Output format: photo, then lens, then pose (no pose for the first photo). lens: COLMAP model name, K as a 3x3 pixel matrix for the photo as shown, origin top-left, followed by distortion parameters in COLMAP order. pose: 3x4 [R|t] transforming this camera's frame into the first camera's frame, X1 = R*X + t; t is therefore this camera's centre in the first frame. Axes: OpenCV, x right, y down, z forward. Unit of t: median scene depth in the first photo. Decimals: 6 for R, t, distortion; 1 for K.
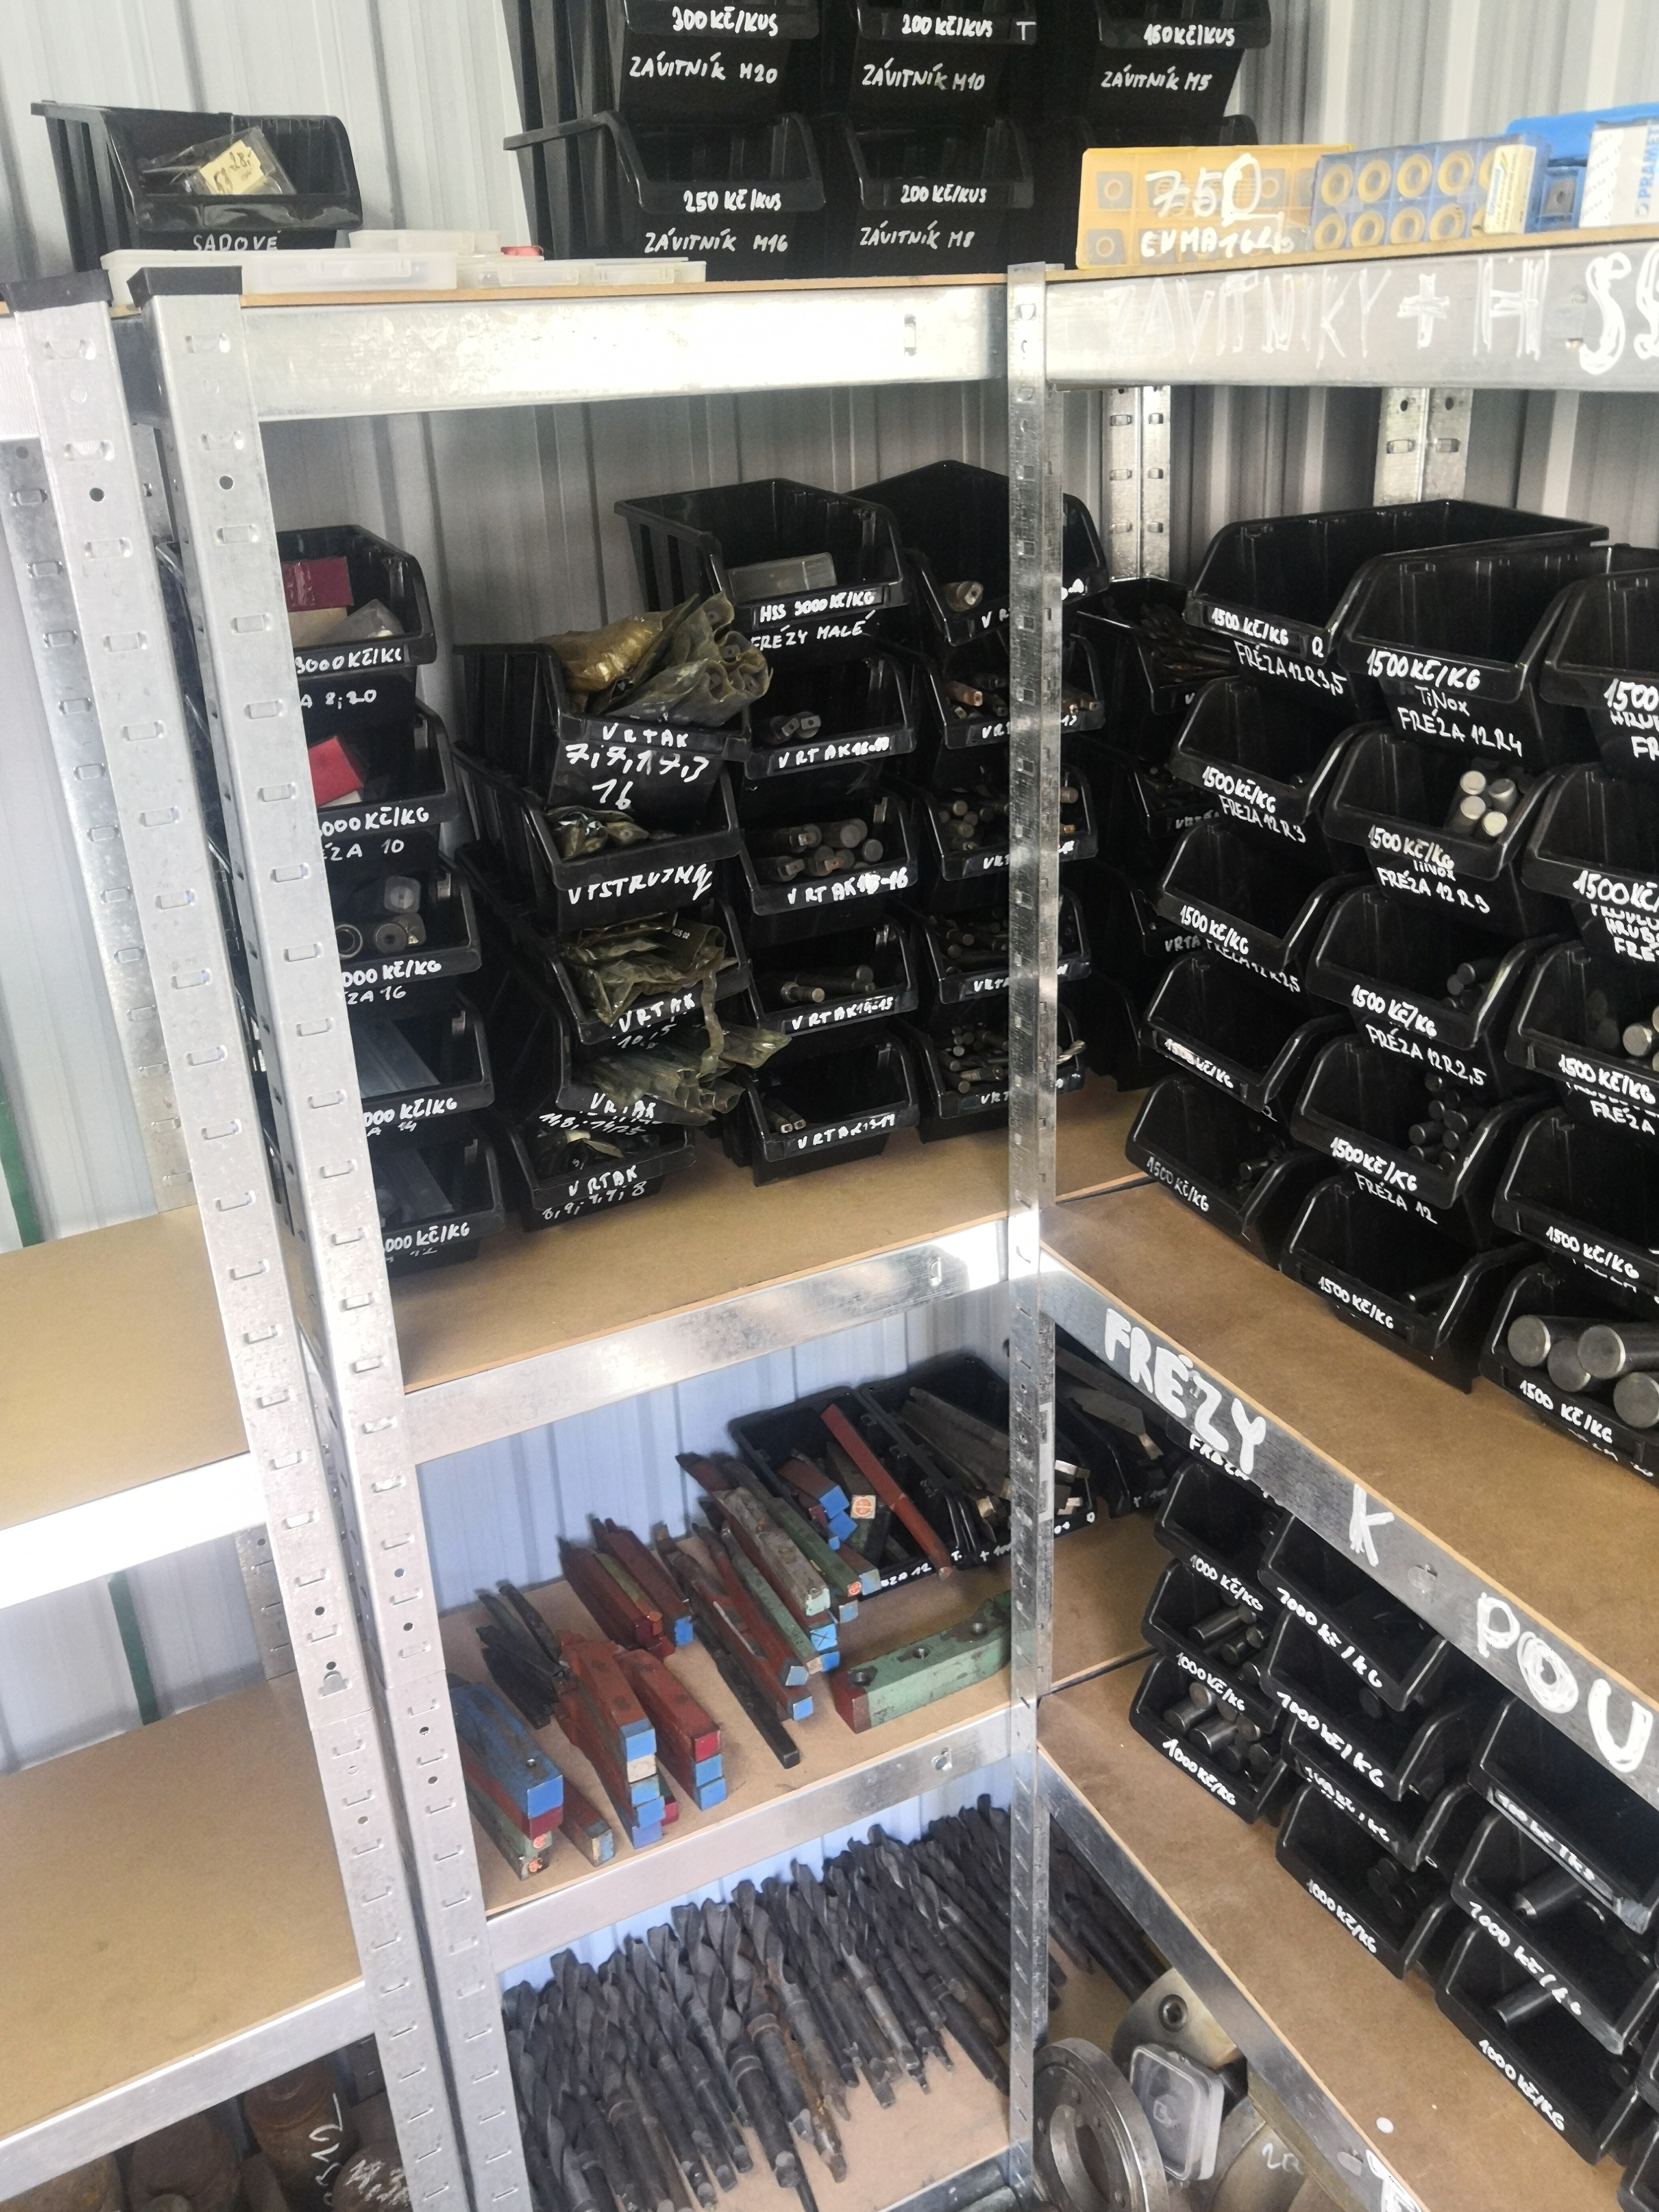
lens RADIAL K [[1752.8, 0, 818.6], [0, 1752.8, 1097.0], [0, 0, 1]] dist [-0.015112, -0.011927]
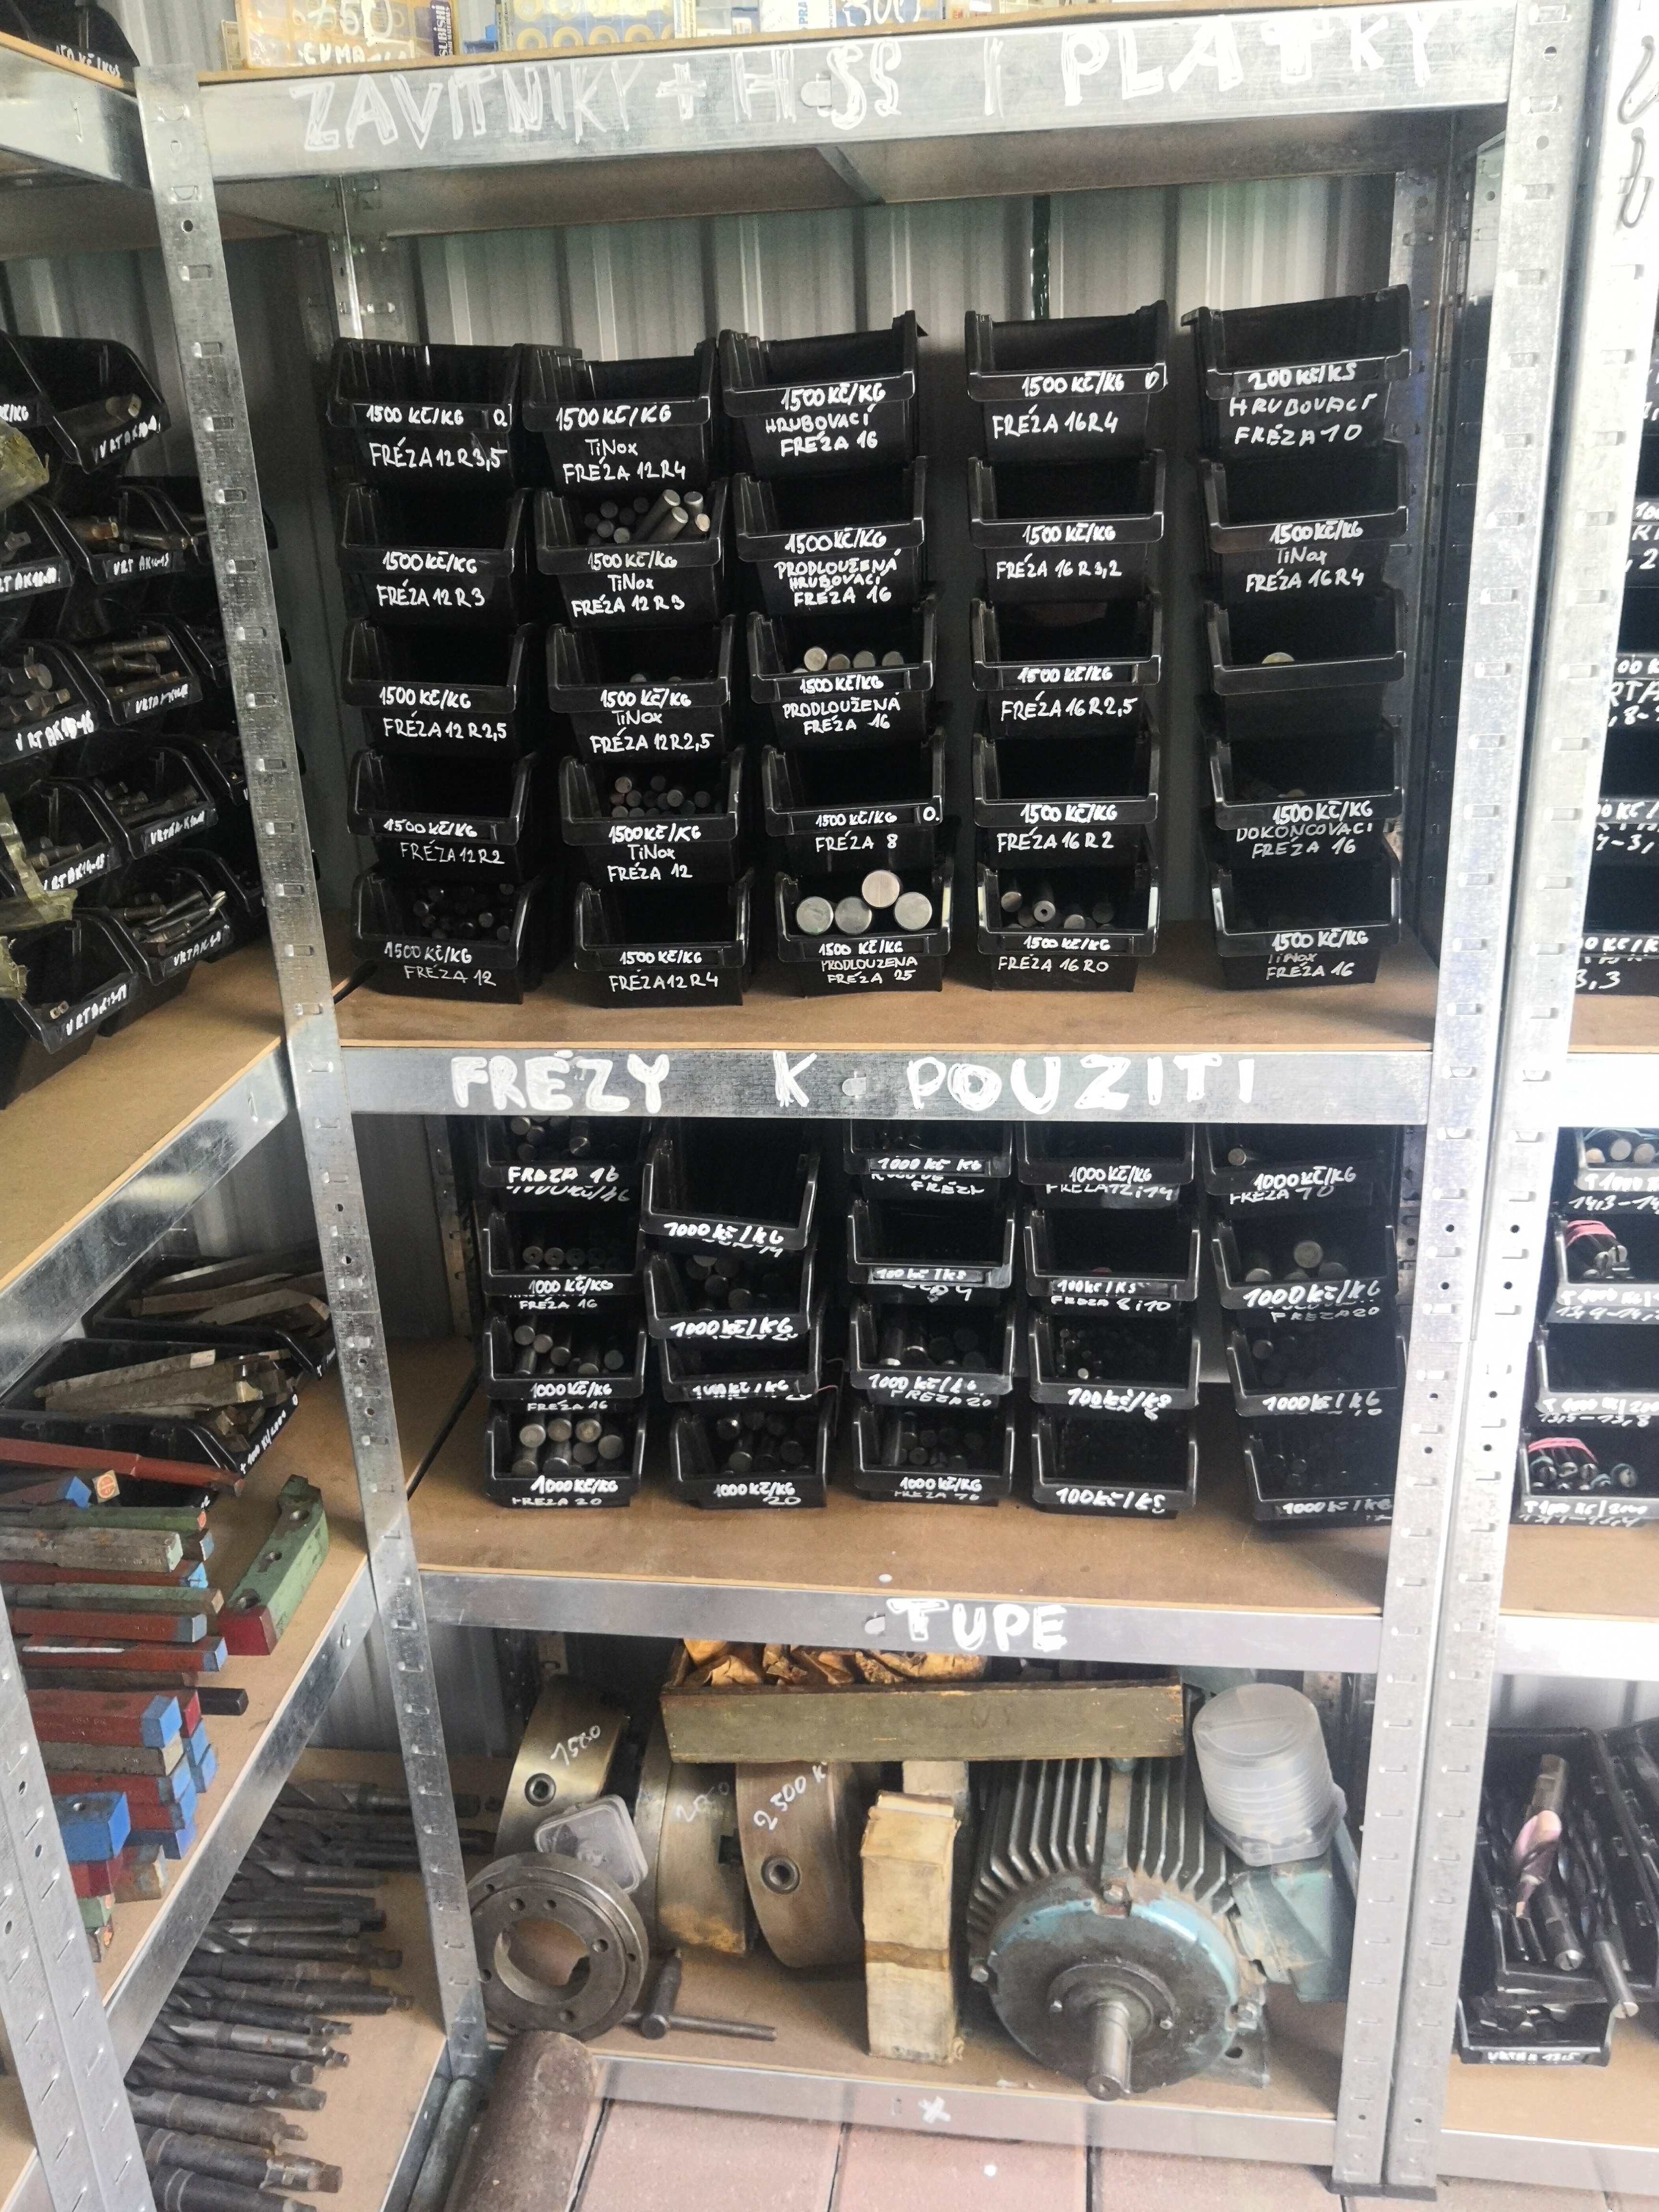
lens RADIAL K [[1738.1, 0, 783.3], [0, 1738.1, 1091.7], [0, 0, 1]] dist [-0.022293, 0.001835]
pose [[0.545282, -0.278288, 0.790710, -0.613770], [0.351072, 0.932386, 0.086047, 0.127848], [-0.761194, 0.230676, 0.606113, 0.214771]]
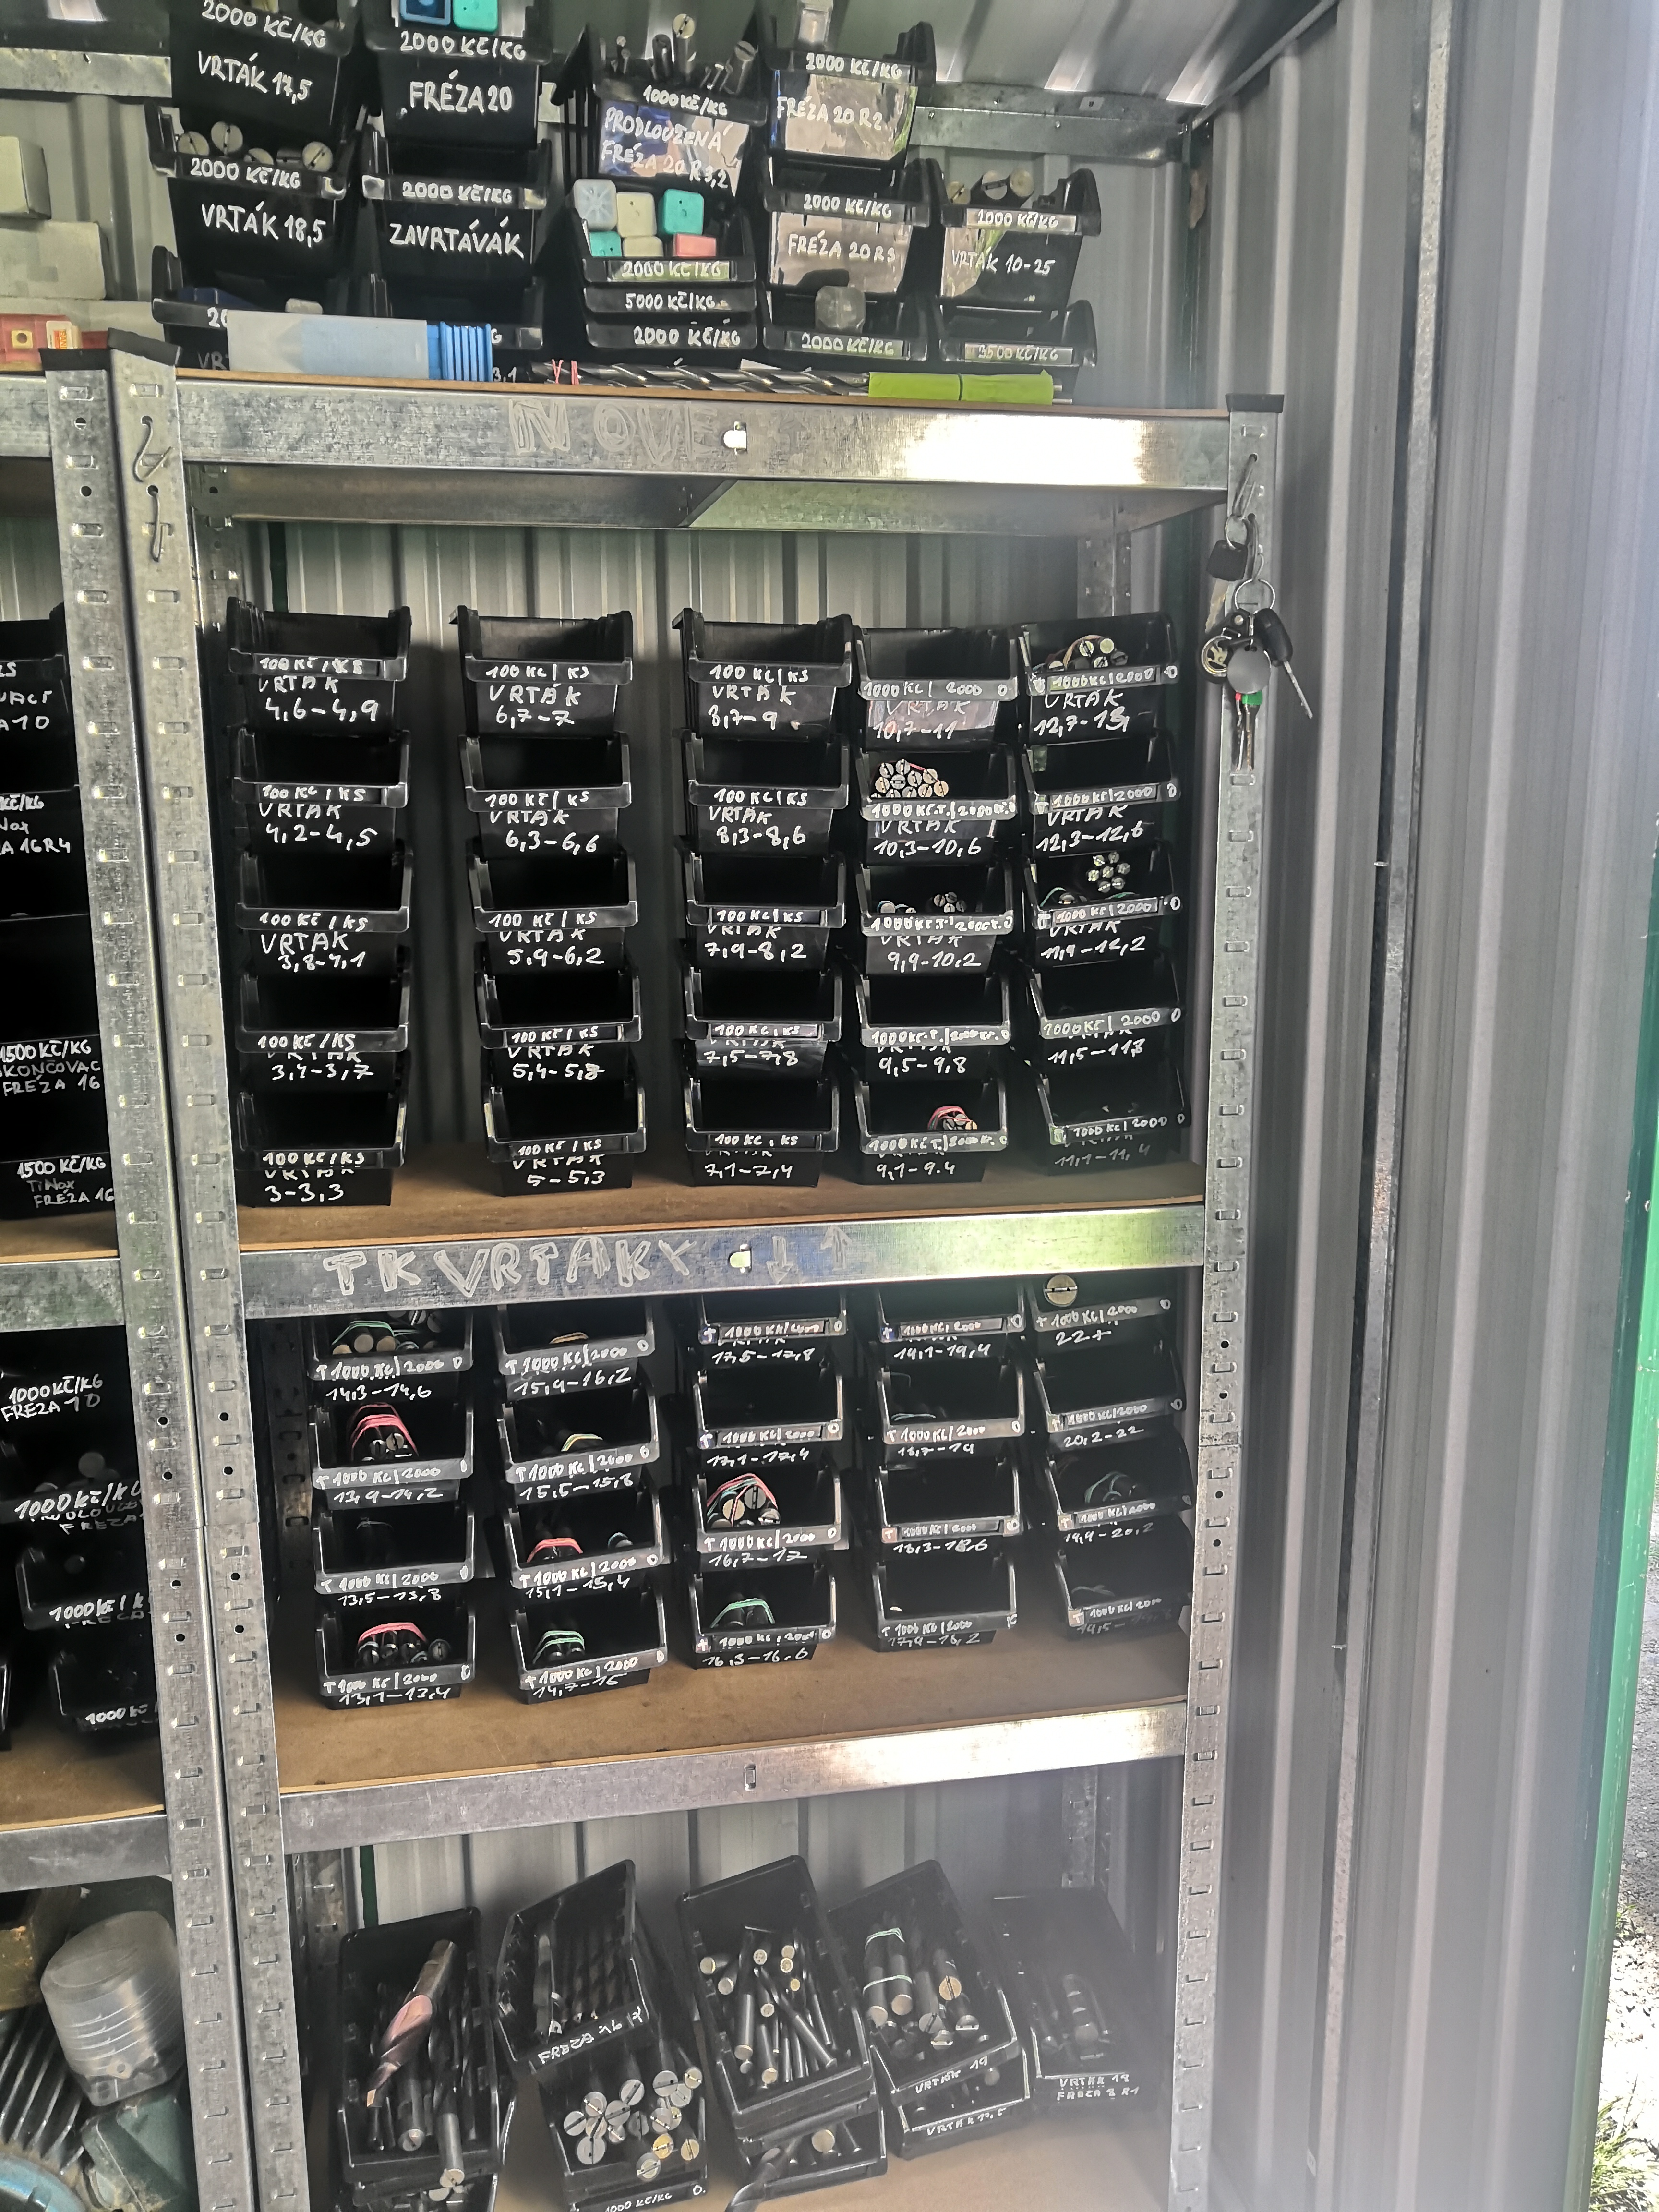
lens RADIAL K [[1742.4, 0, 825.7], [0, 1742.4, 1112.8], [0, 0, 1]] dist [-0.005153, 0.003371]
pose [[0.245072, -0.148398, 0.958080, -0.552010], [0.375271, 0.925703, 0.047391, 0.369928], [-0.893930, 0.347926, 0.282553, -0.249400]]
